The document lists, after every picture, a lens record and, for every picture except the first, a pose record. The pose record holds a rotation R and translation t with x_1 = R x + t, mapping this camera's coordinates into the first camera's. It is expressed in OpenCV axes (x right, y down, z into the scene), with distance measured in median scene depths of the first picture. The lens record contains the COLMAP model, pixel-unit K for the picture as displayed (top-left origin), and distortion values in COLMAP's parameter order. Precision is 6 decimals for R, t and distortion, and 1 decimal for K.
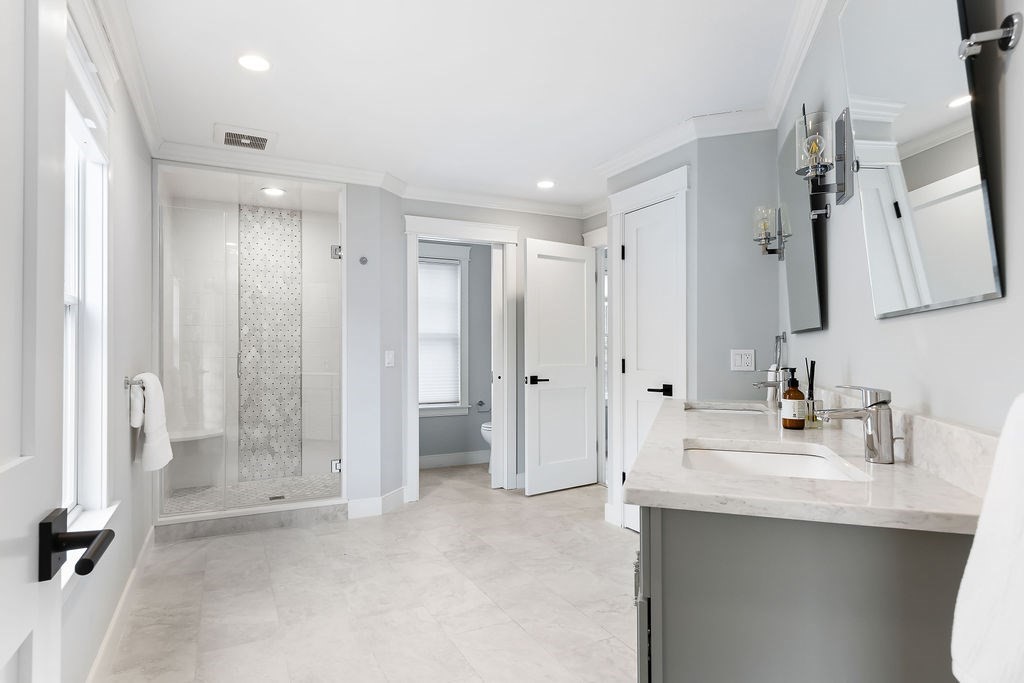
lens RADIAL K [[566.7, 0, 512.0], [0, 566.7, 341.5], [0, 0, 1]] dist [-0.000078, 0.000083]
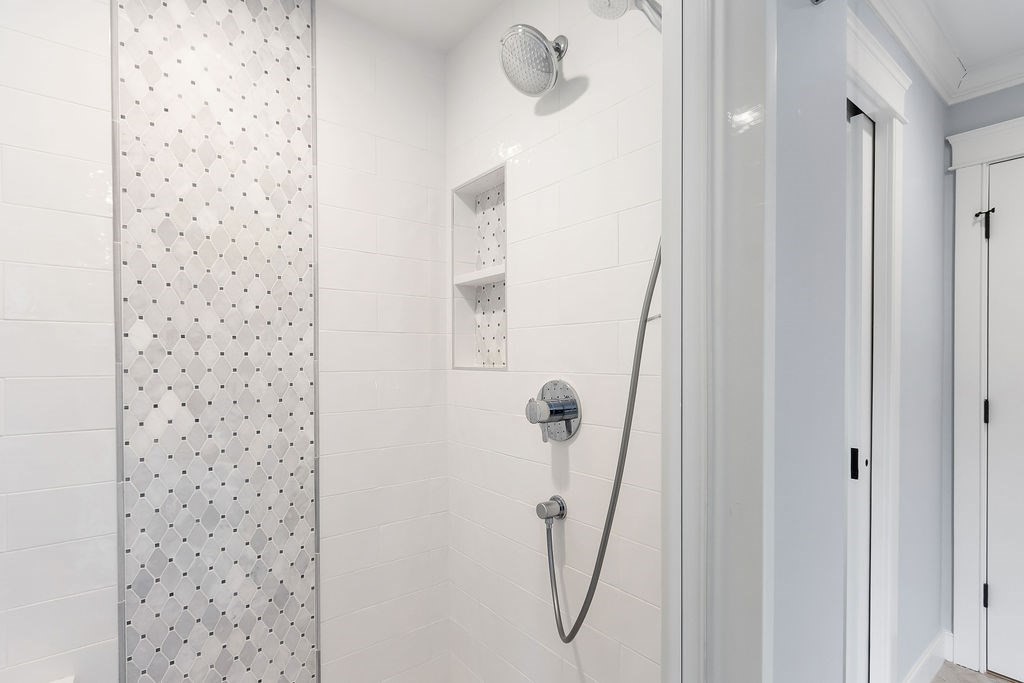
lens RADIAL K [[508.5, 0, 511.6], [0, 508.5, 360.6], [0, 0, 1]] dist [0.002485, -0.000476]
pose [[0.978020, -0.002859, 0.208492, -0.326878], [-0.000945, 0.999835, 0.018146, -0.012161], [-0.208509, -0.017944, 0.977856, 0.679330]]
